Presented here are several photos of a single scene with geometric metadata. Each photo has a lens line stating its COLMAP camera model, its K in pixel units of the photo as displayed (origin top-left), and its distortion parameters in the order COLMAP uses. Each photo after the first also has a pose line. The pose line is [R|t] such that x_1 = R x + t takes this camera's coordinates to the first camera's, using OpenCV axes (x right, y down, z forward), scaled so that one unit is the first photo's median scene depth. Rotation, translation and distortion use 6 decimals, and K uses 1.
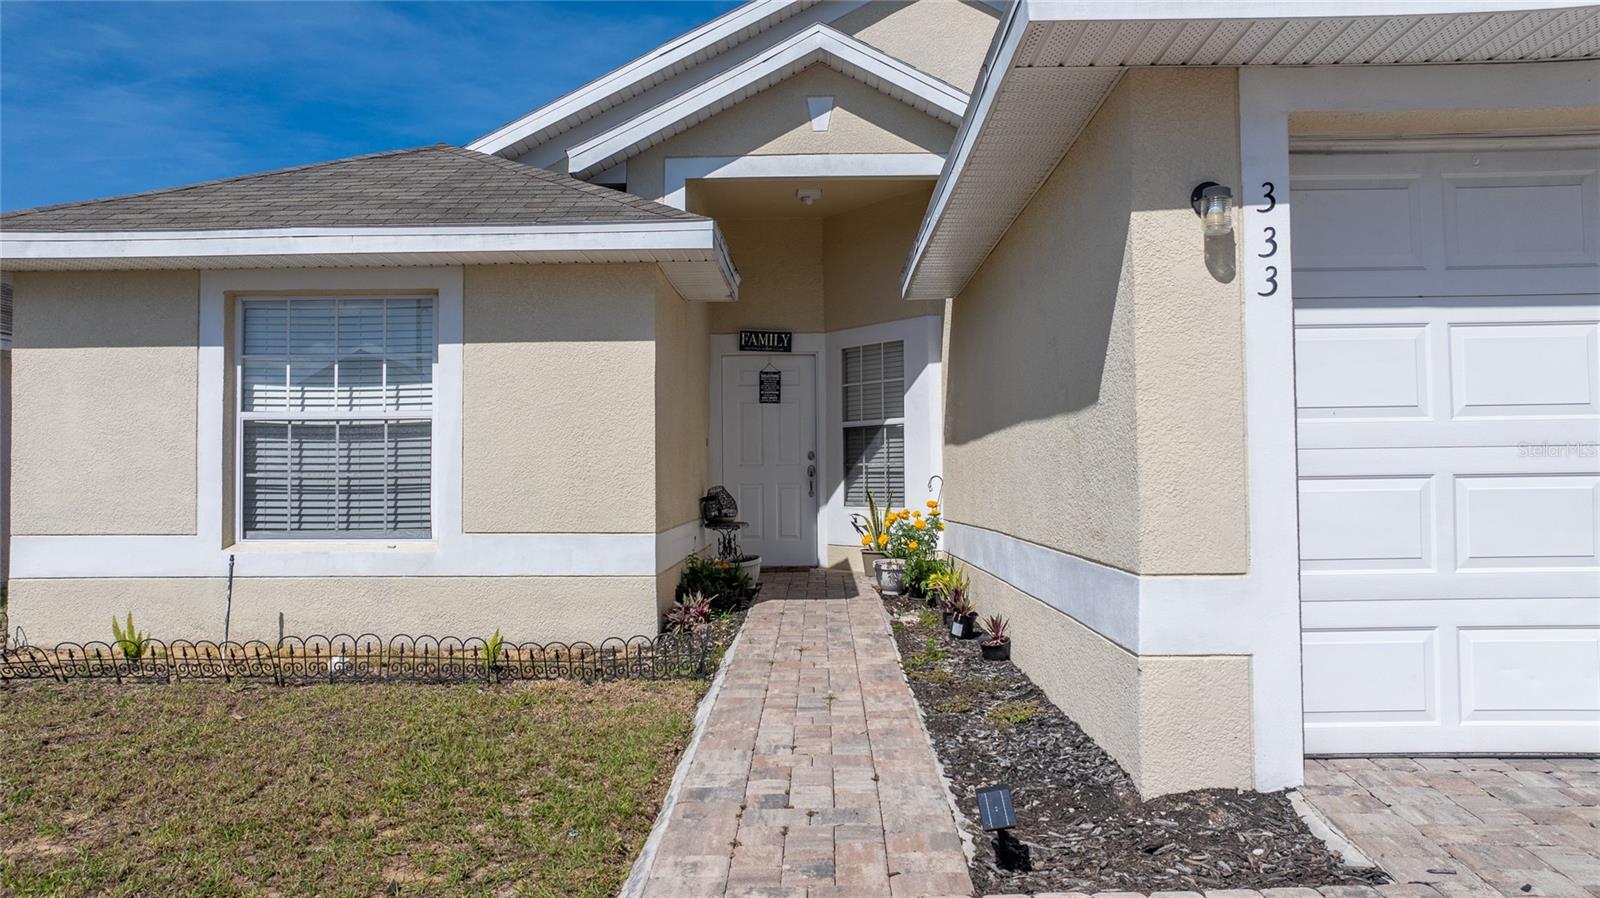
lens RADIAL K [[1144.7, 0, 800.0], [0, 1144.7, 449.0], [0, 0, 1]] dist [-0.024408, 0.003579]
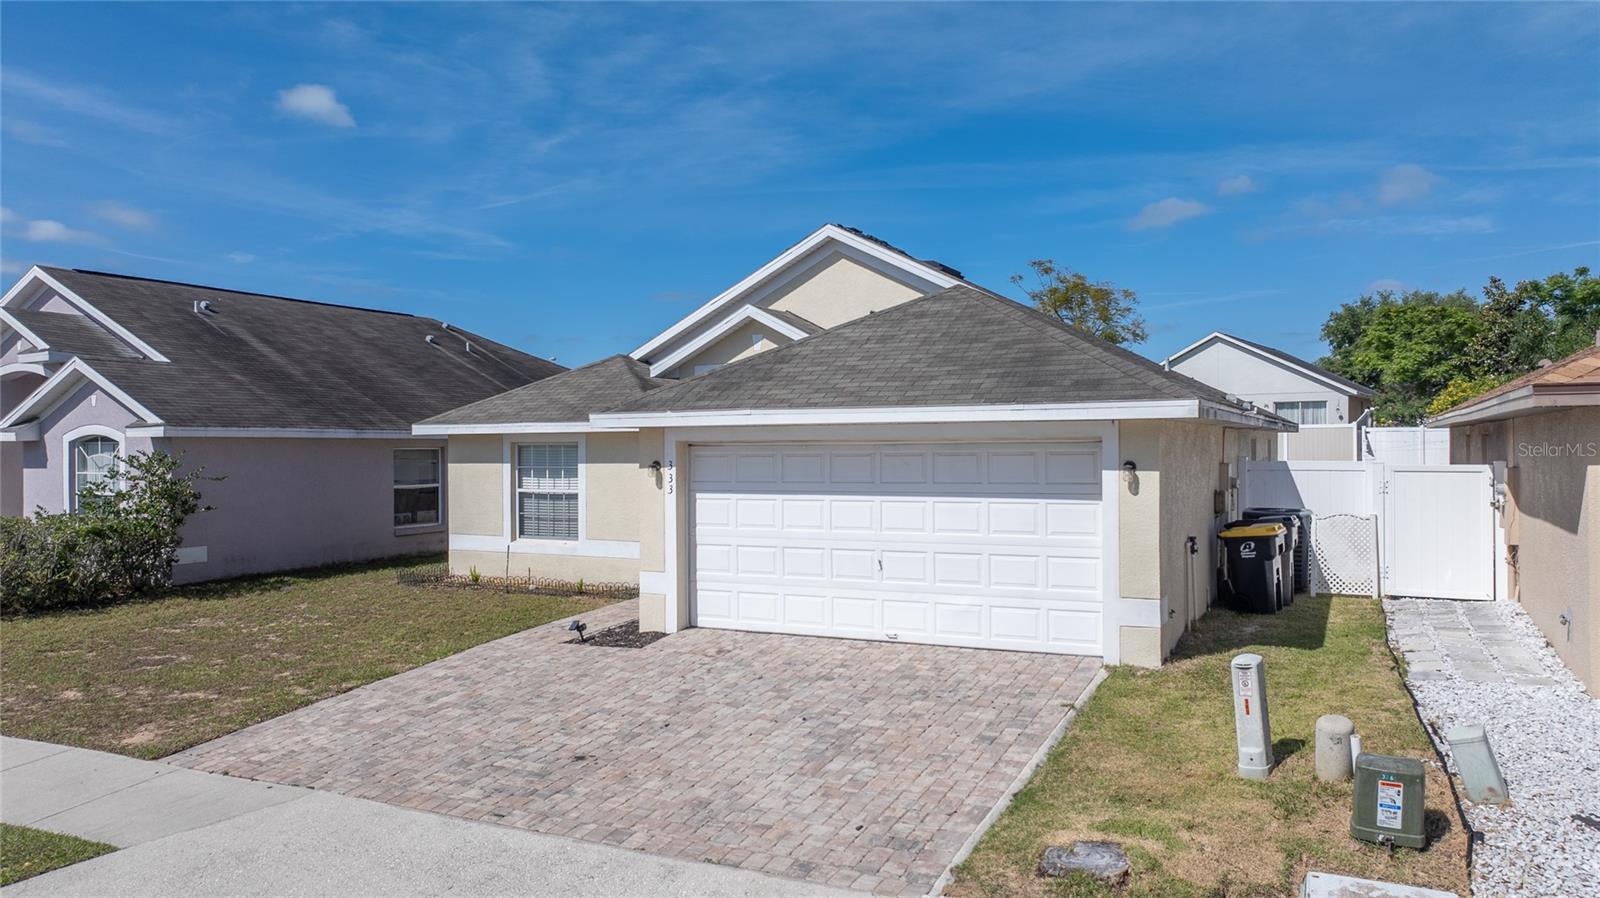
lens RADIAL K [[1127.3, 0, 800.0], [0, 1127.3, 449.0], [0, 0, 1]] dist [-0.023733, -0.001936]
pose [[0.899106, 0.004122, -0.437712, 1.191227], [0.012900, 0.999272, 0.035909, -0.204582], [0.437542, -0.037933, 0.898398, -0.997394]]
